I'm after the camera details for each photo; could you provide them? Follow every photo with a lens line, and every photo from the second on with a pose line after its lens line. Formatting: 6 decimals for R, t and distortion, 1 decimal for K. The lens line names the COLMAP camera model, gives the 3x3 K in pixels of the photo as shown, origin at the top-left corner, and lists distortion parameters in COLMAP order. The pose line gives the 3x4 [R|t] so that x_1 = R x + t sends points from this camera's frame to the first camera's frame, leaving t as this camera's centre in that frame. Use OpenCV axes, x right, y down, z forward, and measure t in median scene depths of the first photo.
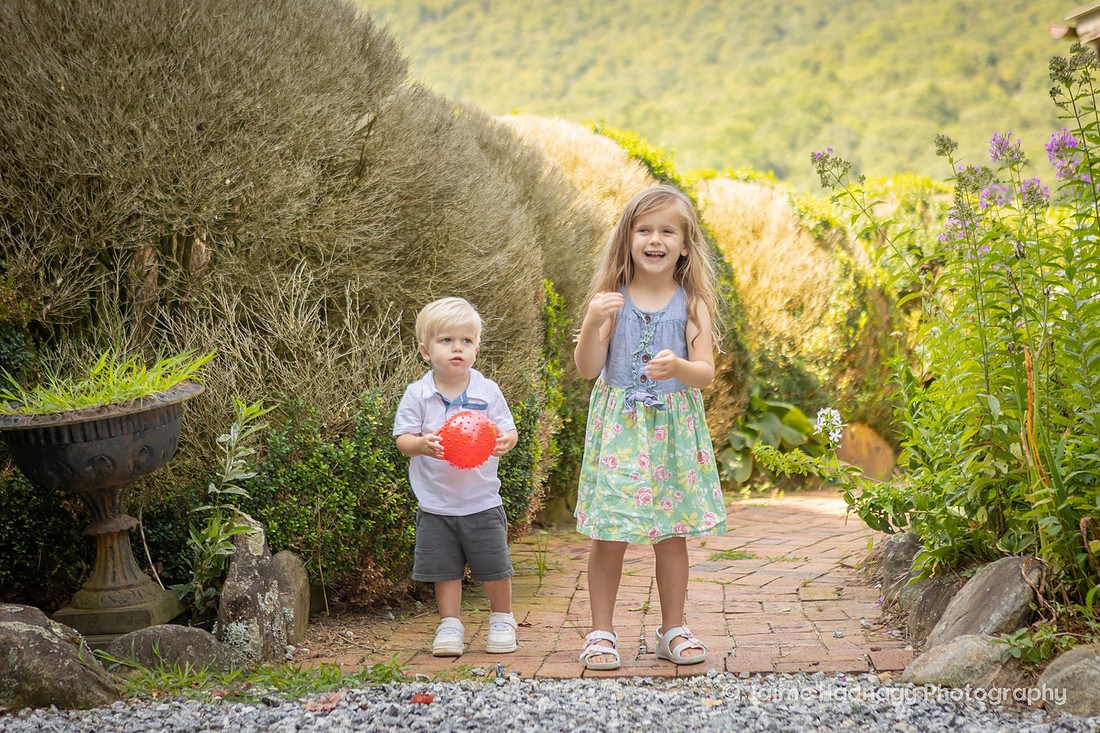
lens RADIAL K [[1915.0, 0, 563.4], [0, 1915.0, 363.3], [0, 0, 1]] dist [0.076299, 0.030769]
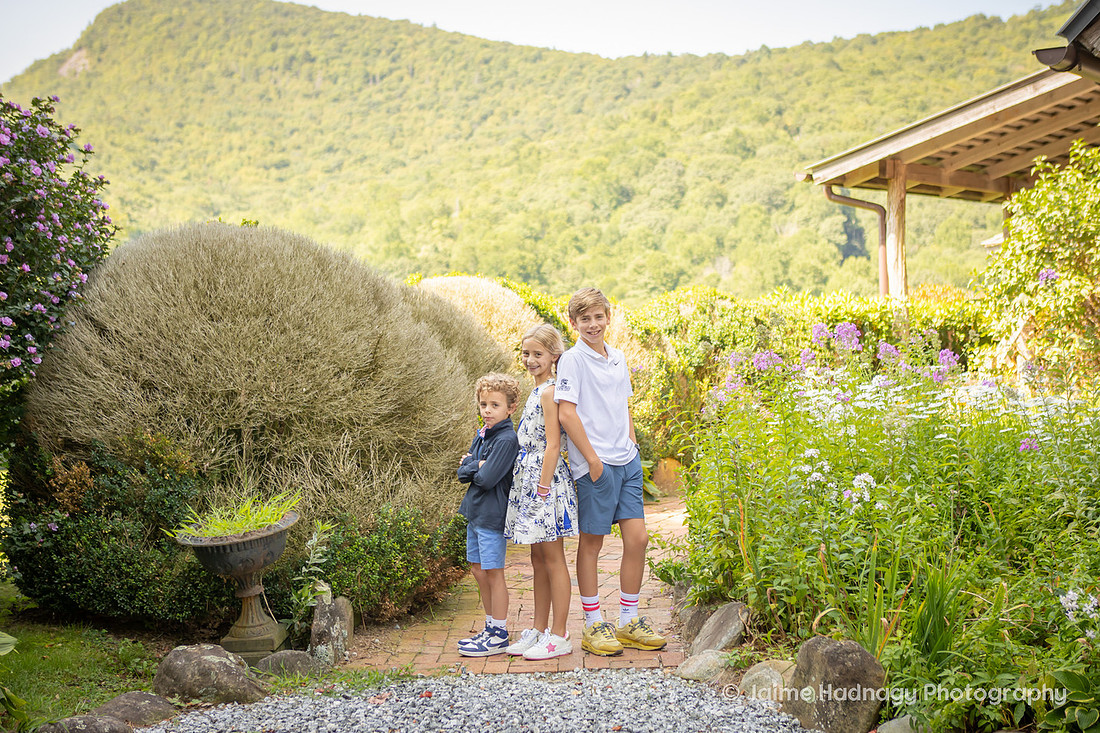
lens RADIAL K [[1453.5, 0, 537.2], [0, 1453.5, 381.3], [0, 0, 1]] dist [-0.029379, 0.070118]
pose [[0.998824, -0.010618, 0.047299, -0.008838], [0.008008, 0.998452, 0.055032, -0.068954], [-0.047810, -0.054589, 0.997364, -0.139186]]
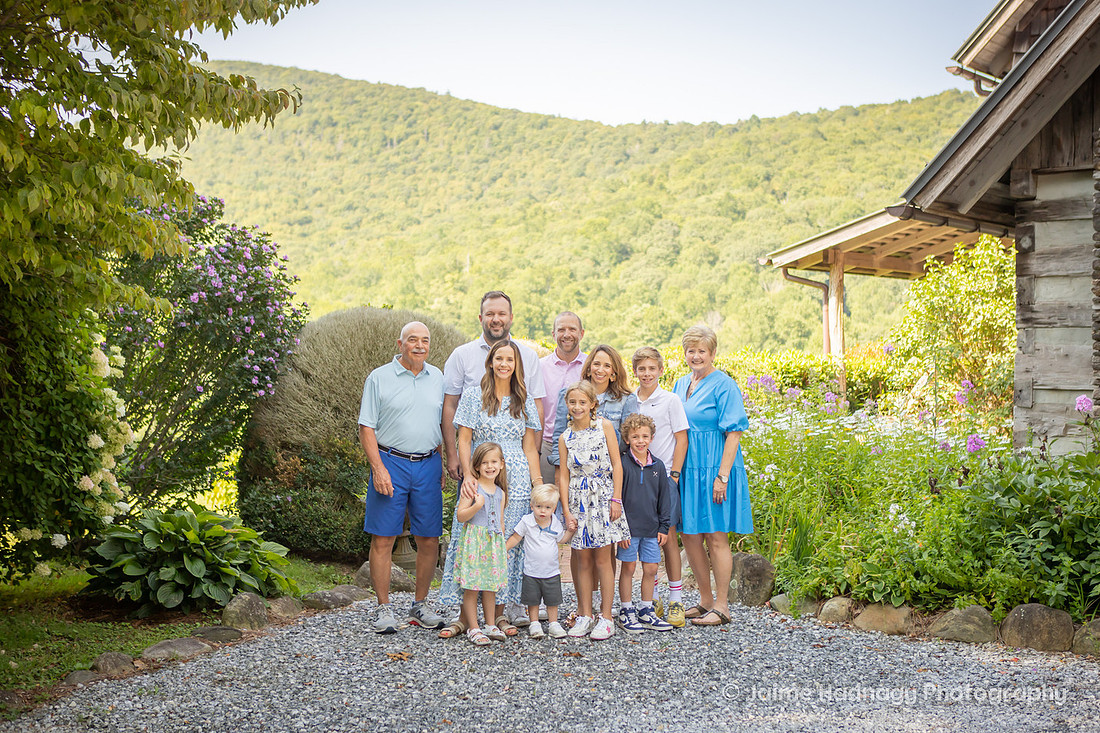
lens RADIAL K [[1527.9, 0, 568.7], [0, 1527.9, 395.4], [0, 0, 1]] dist [-0.034884, 0.071666]
pose [[0.997234, 0.000414, 0.074326, -0.059273], [-0.002738, 0.999510, 0.031178, -0.076608], [-0.074277, -0.031295, 0.996747, -0.541427]]
